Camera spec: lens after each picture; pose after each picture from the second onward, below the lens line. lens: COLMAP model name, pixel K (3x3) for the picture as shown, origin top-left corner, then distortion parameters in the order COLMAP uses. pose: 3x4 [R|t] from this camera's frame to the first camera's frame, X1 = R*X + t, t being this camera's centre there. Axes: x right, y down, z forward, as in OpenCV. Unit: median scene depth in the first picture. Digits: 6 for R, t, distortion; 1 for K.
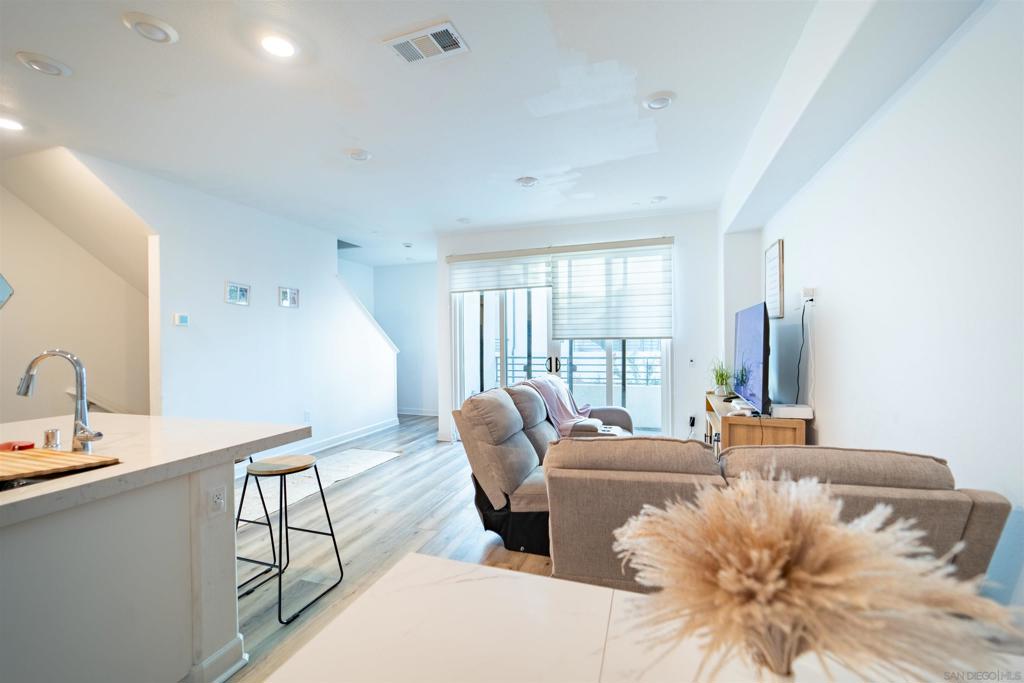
lens RADIAL K [[424.7, 0, 512.0], [0, 424.7, 341.5], [0, 0, 1]] dist [0.000677, 0.000034]
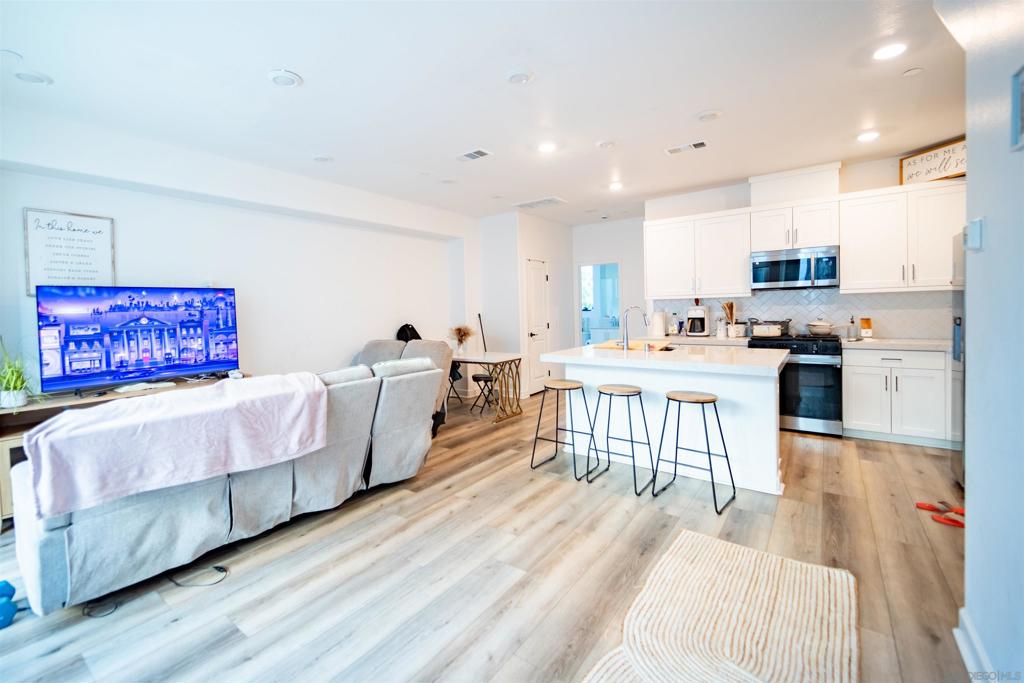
lens RADIAL K [[439.5, 0, 505.3], [0, 439.5, 317.1], [0, 0, 1]] dist [0.002876, 0.000438]
pose [[-0.960655, 0.029517, 0.276173, -0.550890], [0.036449, 0.999135, 0.019997, 0.003466], [-0.275344, 0.029277, -0.960900, 1.814213]]
